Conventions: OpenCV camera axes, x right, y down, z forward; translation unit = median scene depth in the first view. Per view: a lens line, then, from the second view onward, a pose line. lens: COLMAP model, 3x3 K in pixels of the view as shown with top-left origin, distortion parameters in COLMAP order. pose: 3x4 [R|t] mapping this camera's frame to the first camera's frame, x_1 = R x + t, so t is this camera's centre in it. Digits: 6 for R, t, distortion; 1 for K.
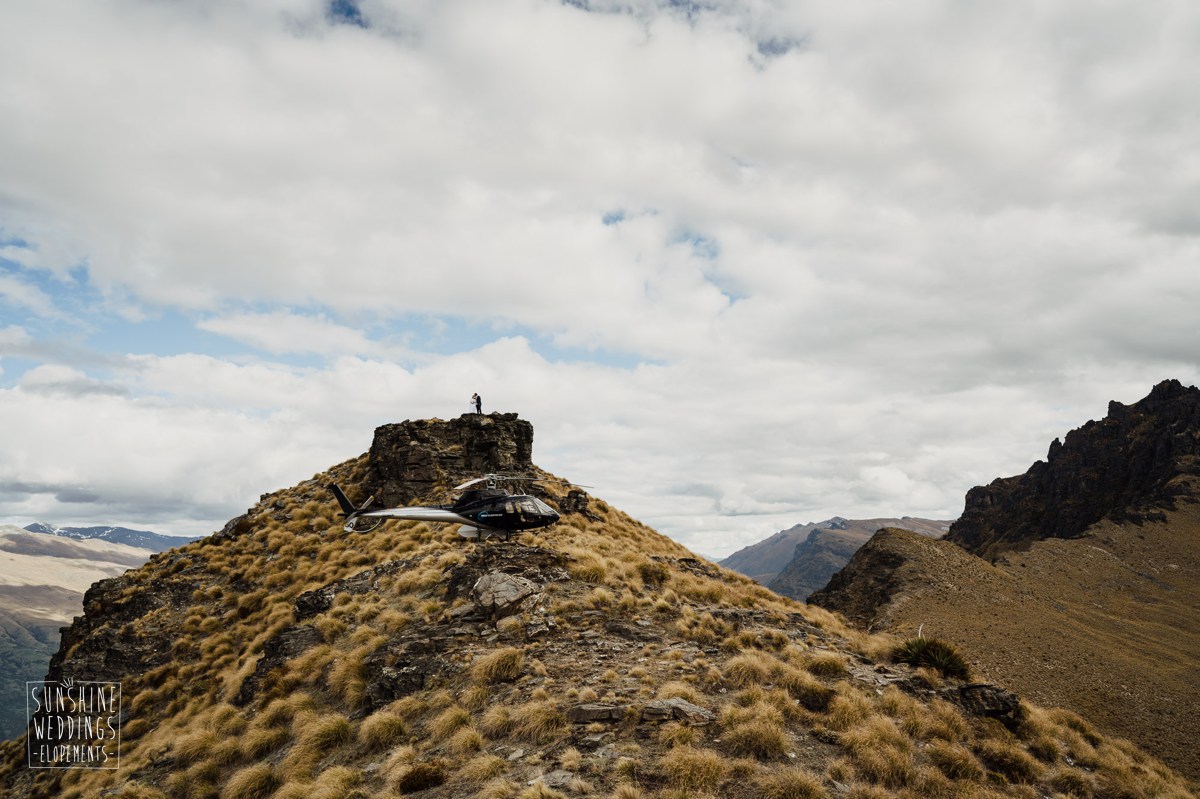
lens RADIAL K [[823.8, 0, 594.4], [0, 823.8, 381.5], [0, 0, 1]] dist [-0.050678, 0.002433]
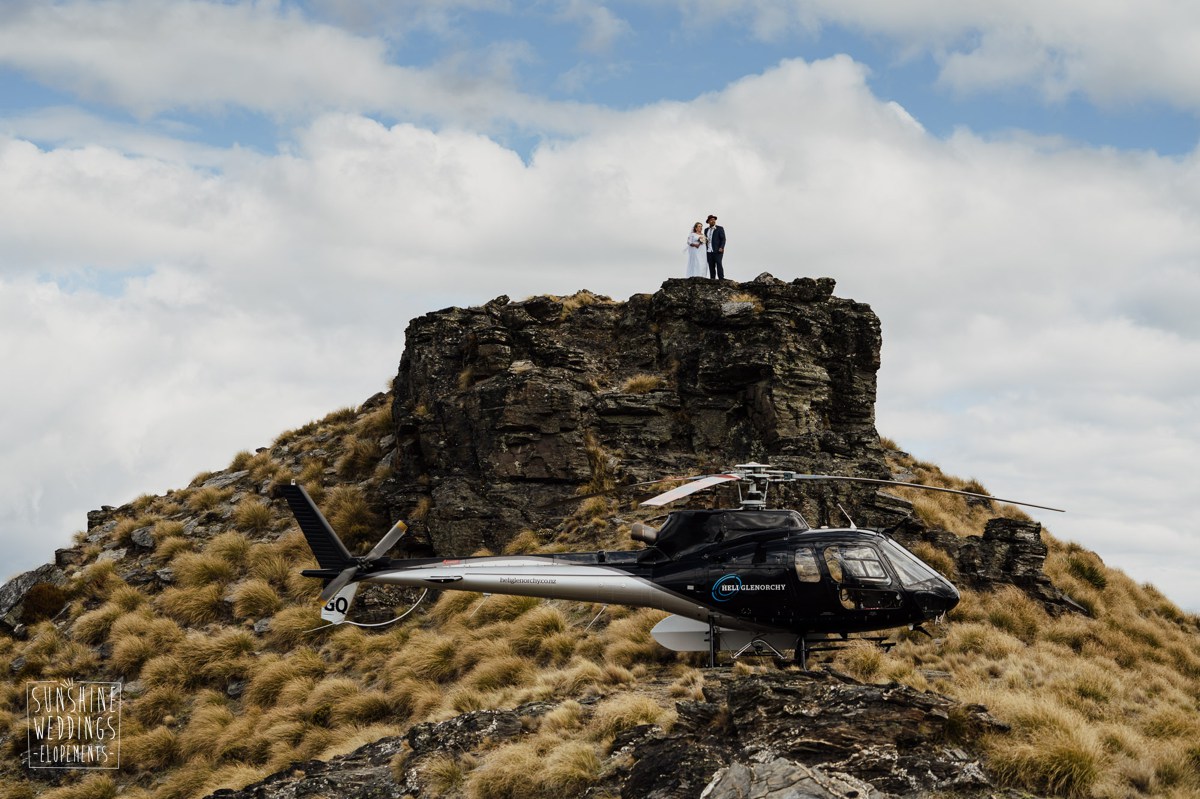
lens RADIAL K [[2478.7, 0, 600.0], [0, 2478.7, 399.5], [0, 0, 1]] dist [-0.294267, 0.200574]
pose [[0.982602, 0.014462, -0.185162, -0.002507], [0.000989, 0.996542, 0.083085, 0.005029], [0.185723, -0.081822, 0.979189, 0.023033]]
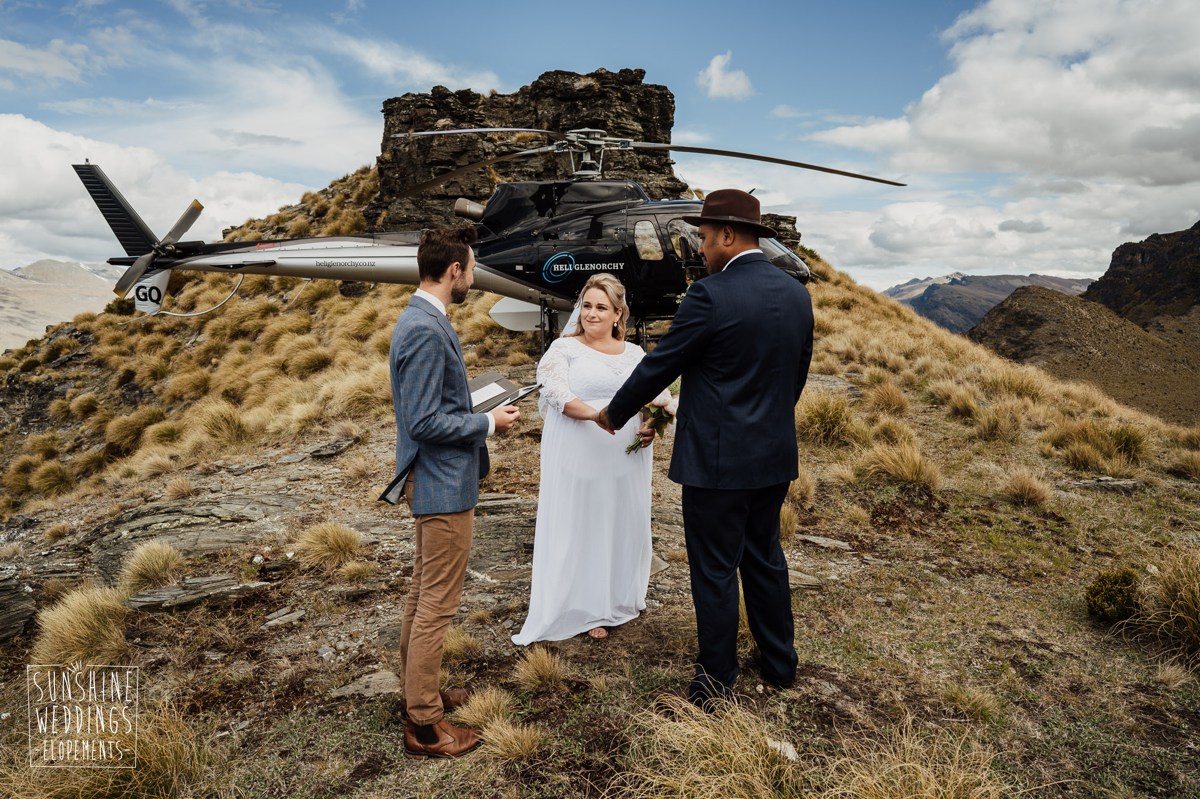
lens RADIAL K [[824.3, 0, 600.0], [0, 824.3, 399.5], [0, 0, 1]] dist [-0.059245, 0.053838]
pose [[0.992278, 0.032697, -0.119645, -0.056836], [0.007010, 0.948301, 0.317294, 0.078181], [0.123834, -0.315683, 0.940749, 0.481904]]
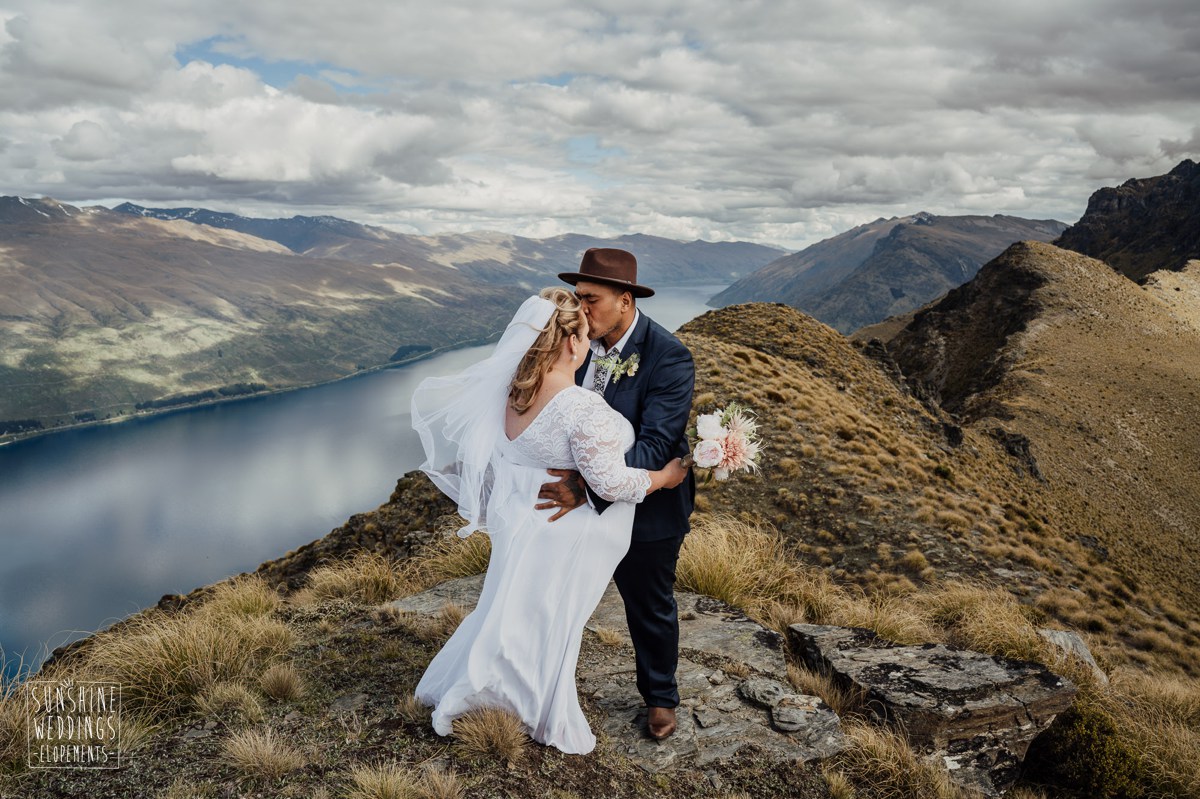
lens RADIAL K [[824.3, 0, 600.0], [0, 824.3, 399.5], [0, 0, 1]] dist [-0.059245, 0.053838]
pose [[0.996459, 0.039322, -0.074325, -0.198064], [-0.007451, 0.921736, 0.387746, 0.051952], [0.083755, -0.385819, 0.918765, 1.280124]]
